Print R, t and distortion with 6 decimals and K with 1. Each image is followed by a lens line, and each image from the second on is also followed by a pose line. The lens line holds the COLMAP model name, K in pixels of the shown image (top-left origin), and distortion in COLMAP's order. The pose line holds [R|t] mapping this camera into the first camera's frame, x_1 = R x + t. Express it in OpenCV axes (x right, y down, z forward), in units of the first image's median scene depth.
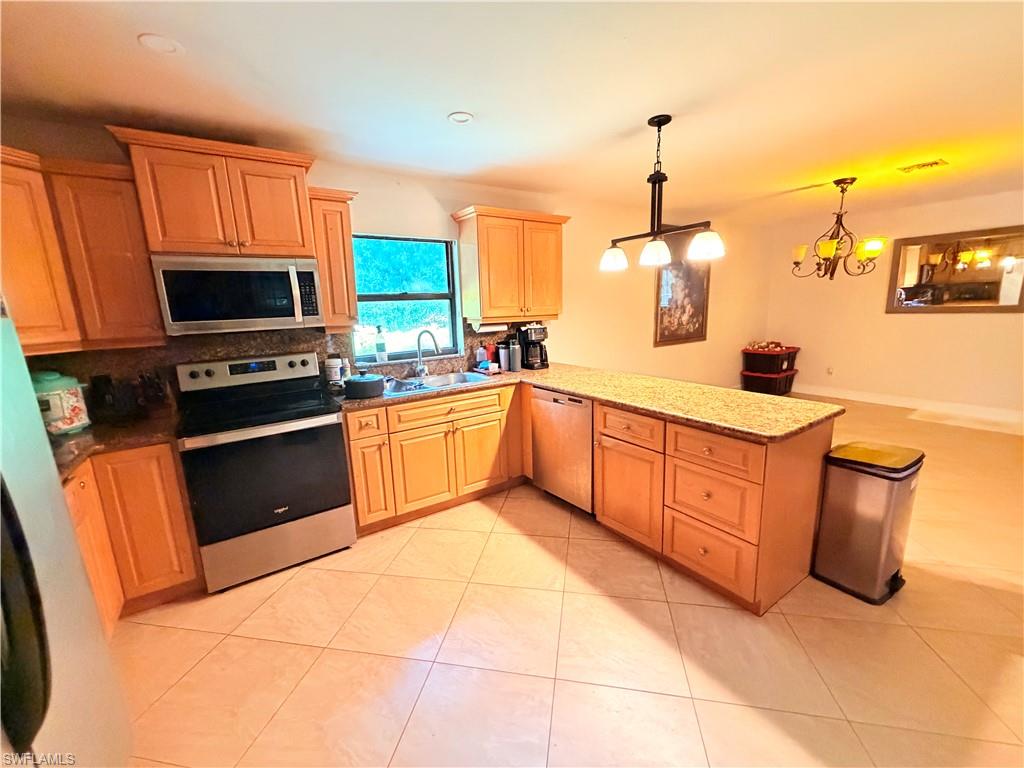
lens RADIAL K [[405.8, 0, 512.0], [0, 405.8, 384.0], [0, 0, 1]] dist [-0.002058, -0.000149]
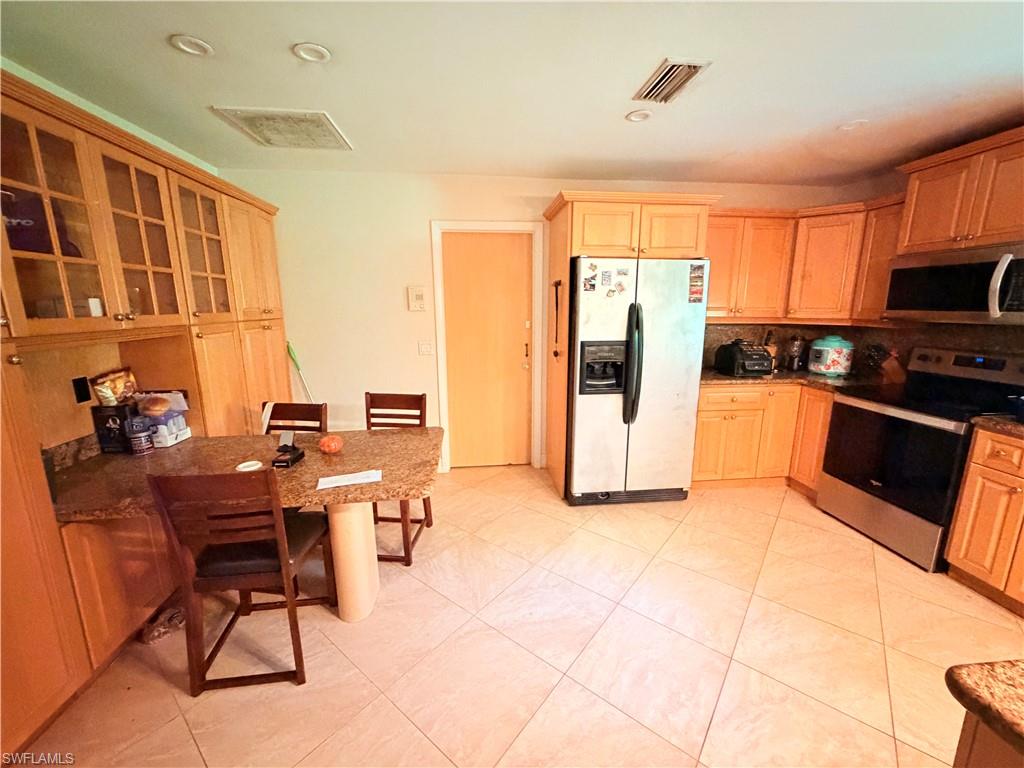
lens RADIAL K [[405.8, 0, 512.0], [0, 405.8, 384.0], [0, 0, 1]] dist [-0.002058, -0.000149]
pose [[-0.465885, 0.207256, -0.860230, 0.780960], [-0.157483, 0.937239, 0.311100, -0.130175], [0.870718, 0.280408, -0.404006, 0.495243]]
